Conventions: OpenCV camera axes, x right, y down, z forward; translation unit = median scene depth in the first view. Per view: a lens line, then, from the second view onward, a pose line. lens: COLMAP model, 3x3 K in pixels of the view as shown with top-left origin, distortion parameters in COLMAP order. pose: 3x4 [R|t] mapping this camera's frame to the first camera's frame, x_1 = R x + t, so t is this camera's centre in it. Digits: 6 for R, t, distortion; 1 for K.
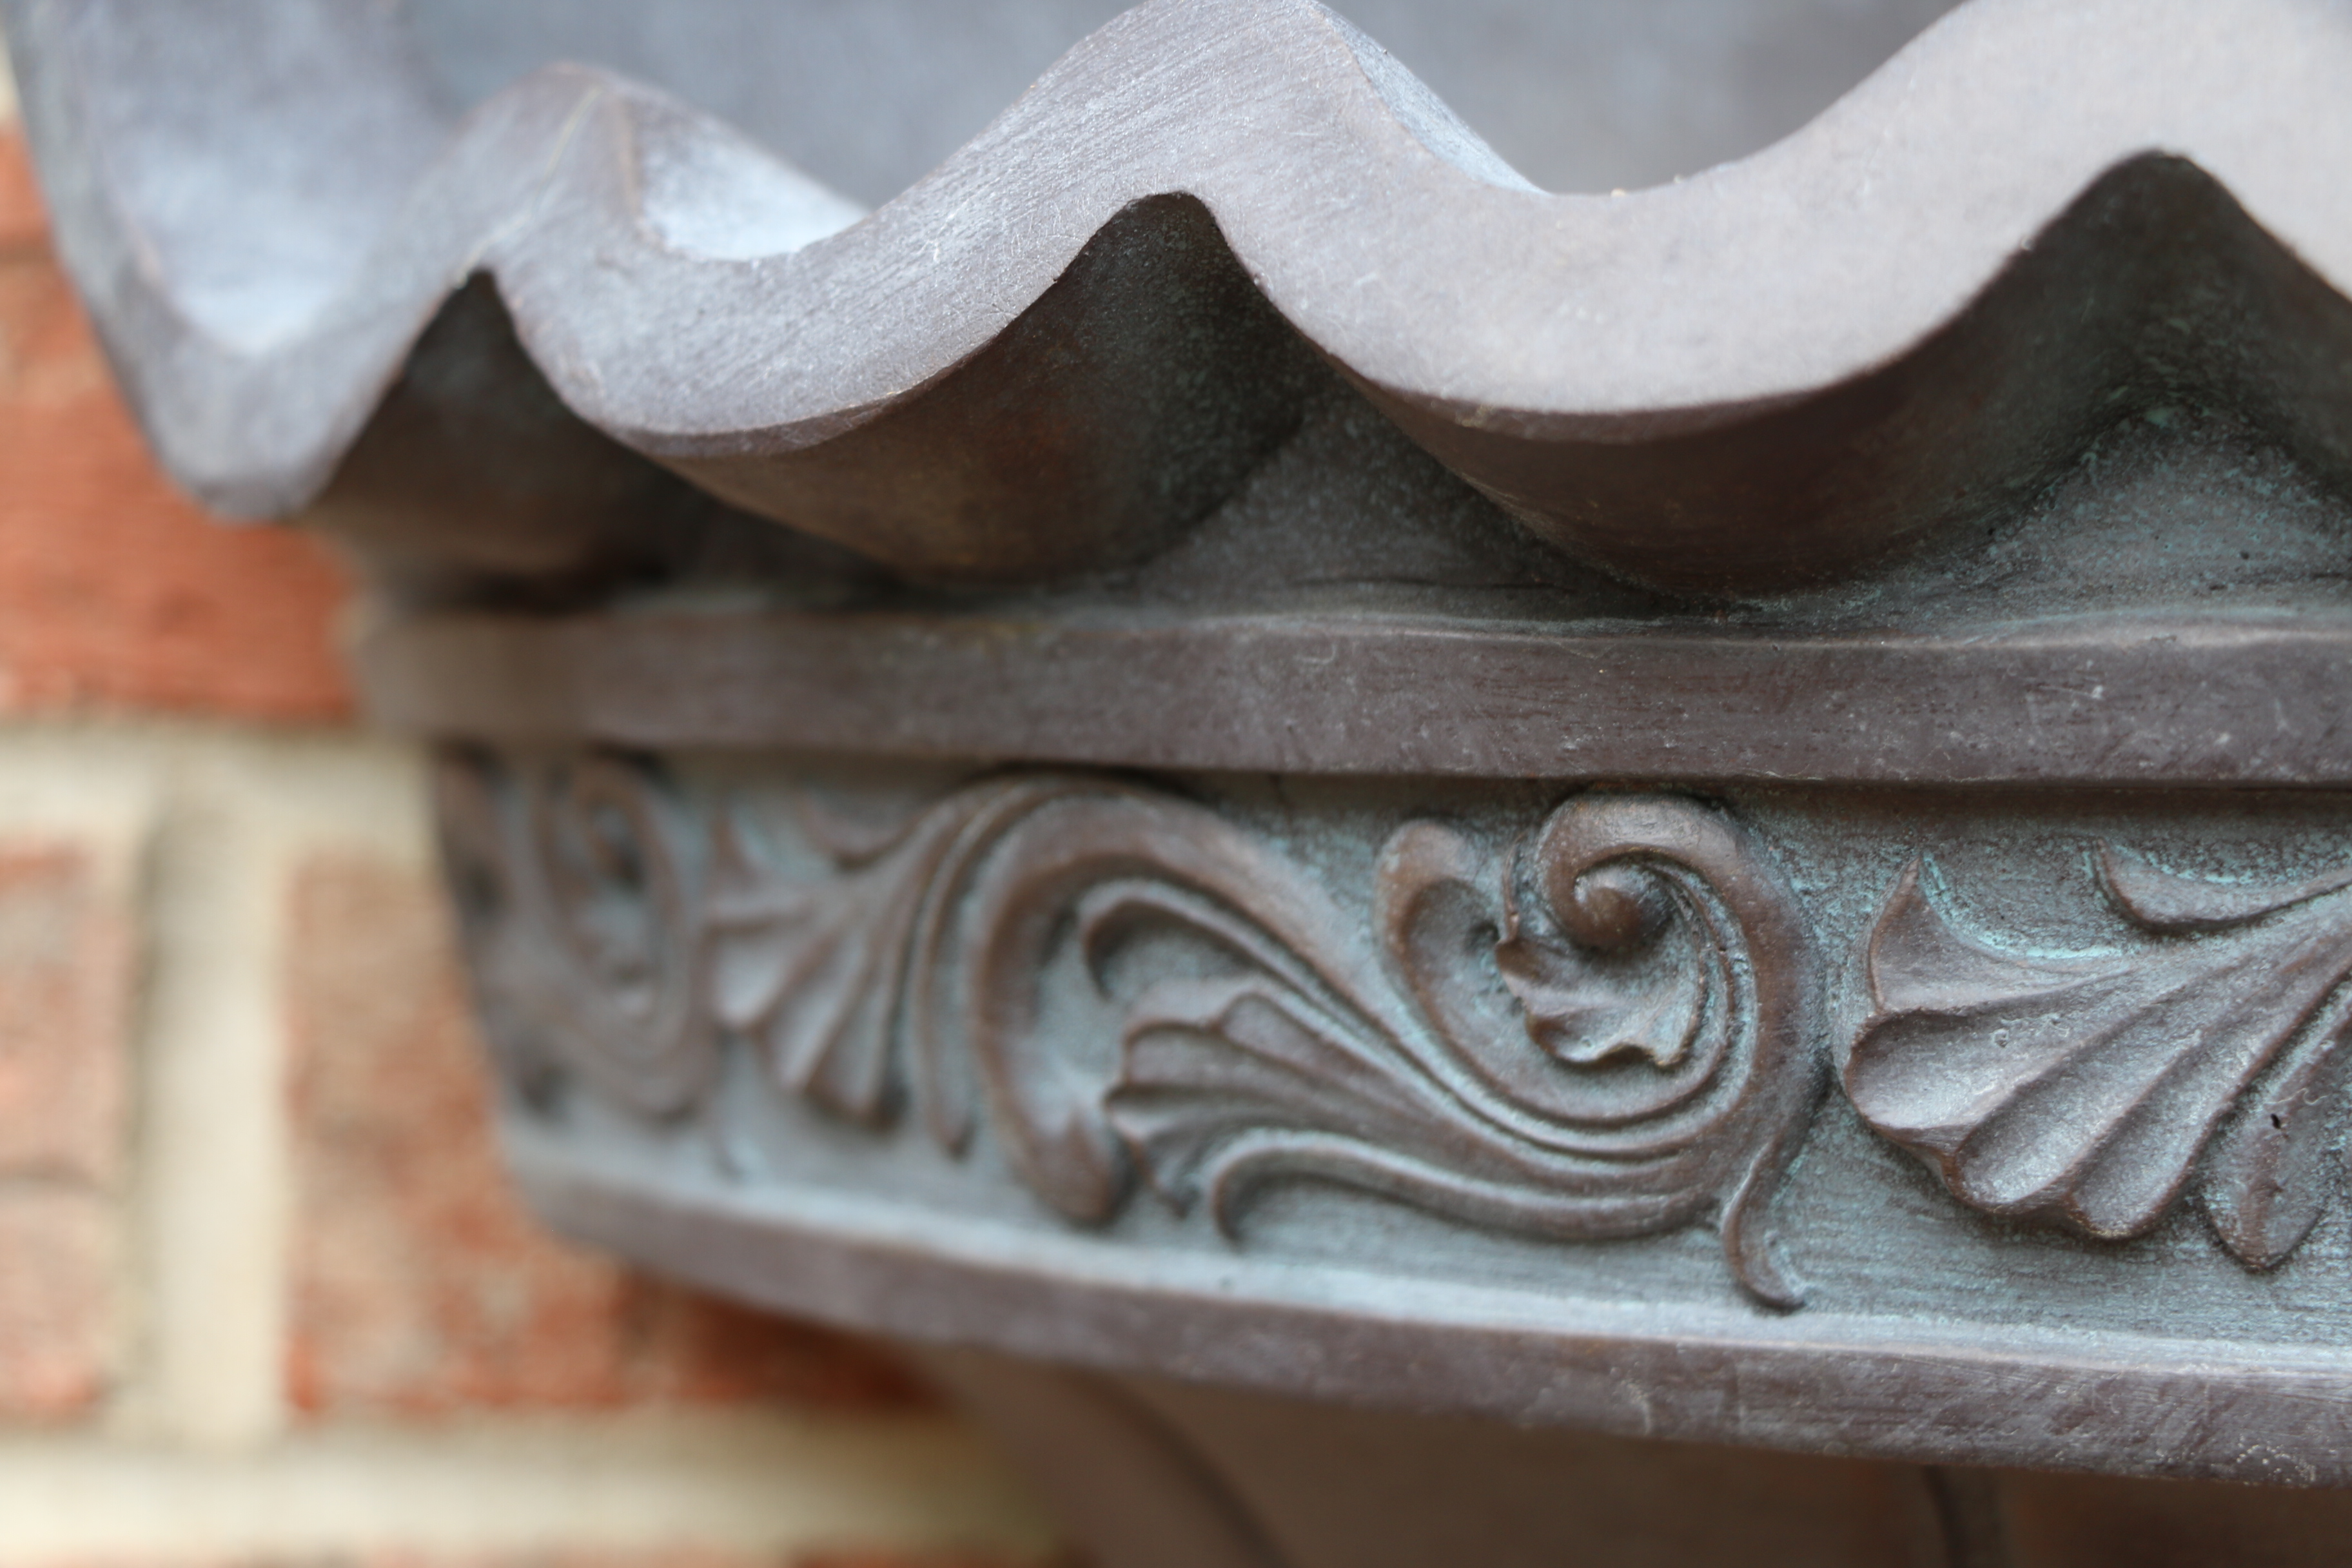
lens RADIAL K [[4884.8, 0, 1176.0], [0, 4884.8, 784.0], [0, 0, 1]] dist [0.038782, 0.065341]
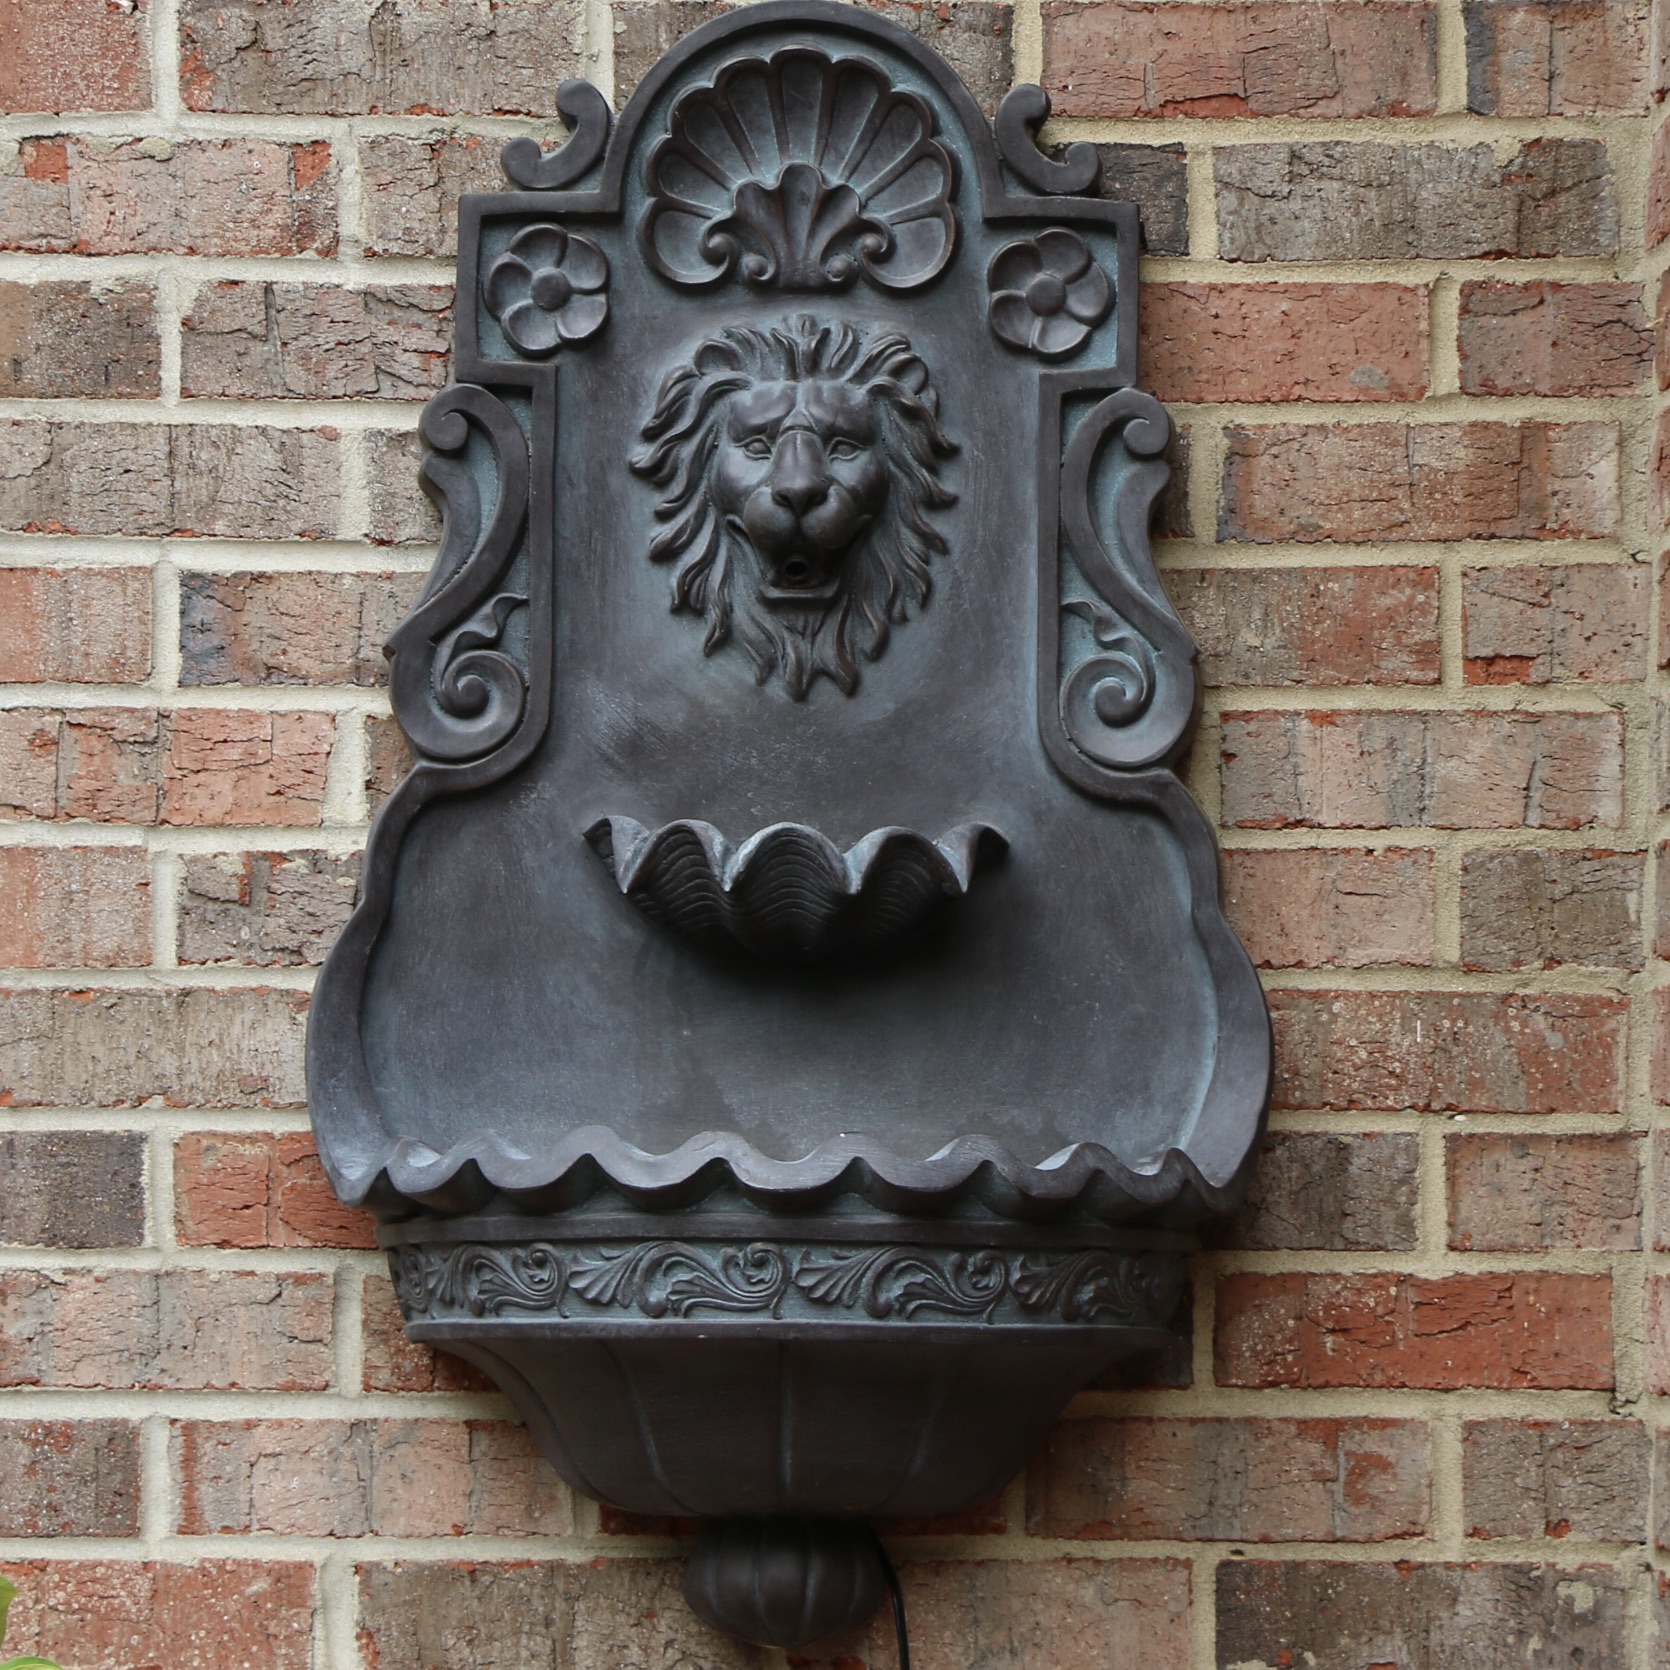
lens RADIAL K [[4903.8, 0, 835.0], [0, 4903.8, 835.0], [0, 0, 1]] dist [-0.083142, 1.044874]
pose [[0.993517, -0.021198, -0.111693, 1.236546], [0.005583, 0.990374, -0.138302, 0.376066], [0.113550, 0.136781, 0.984072, -5.617503]]
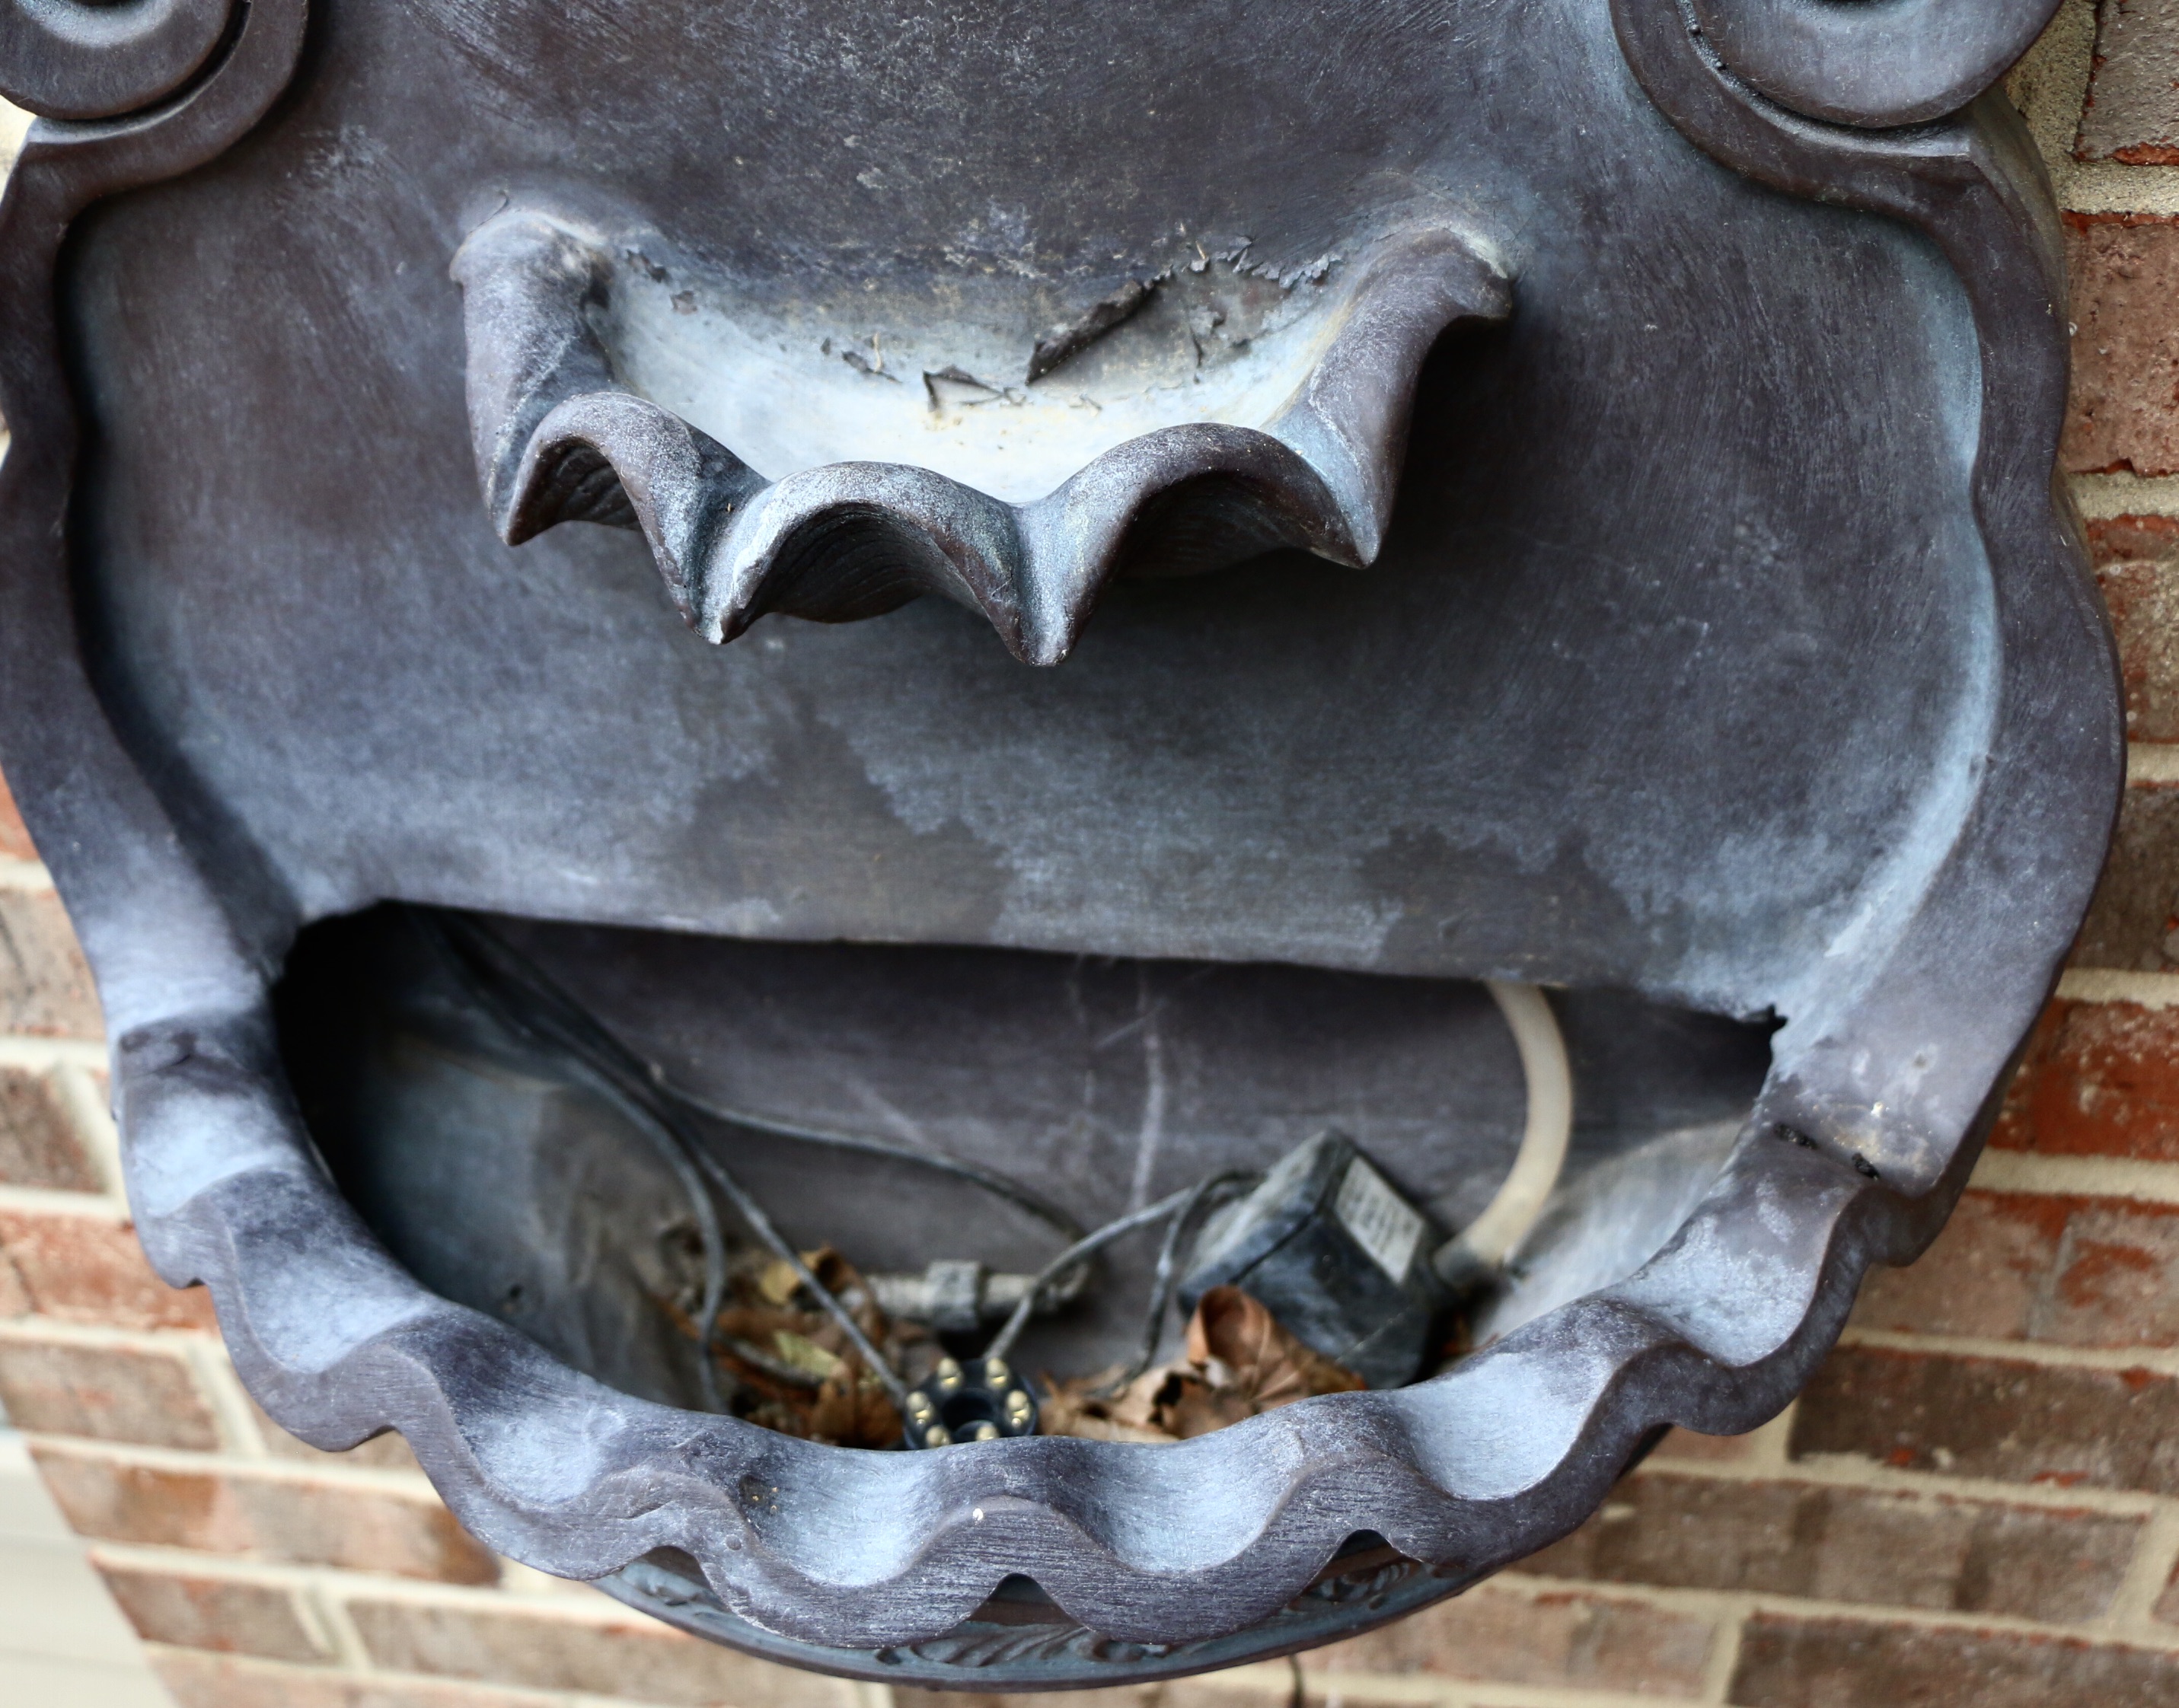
lens RADIAL K [[2424.8, 0, 1089.5], [0, 2424.8, 854.0], [0, 0, 1]] dist [-0.169613, 0.183685]
pose [[0.958495, 0.119726, -0.258751, 0.851194], [0.052302, 0.818316, 0.572384, -1.104929], [0.280270, -0.562161, 0.778090, 0.111649]]
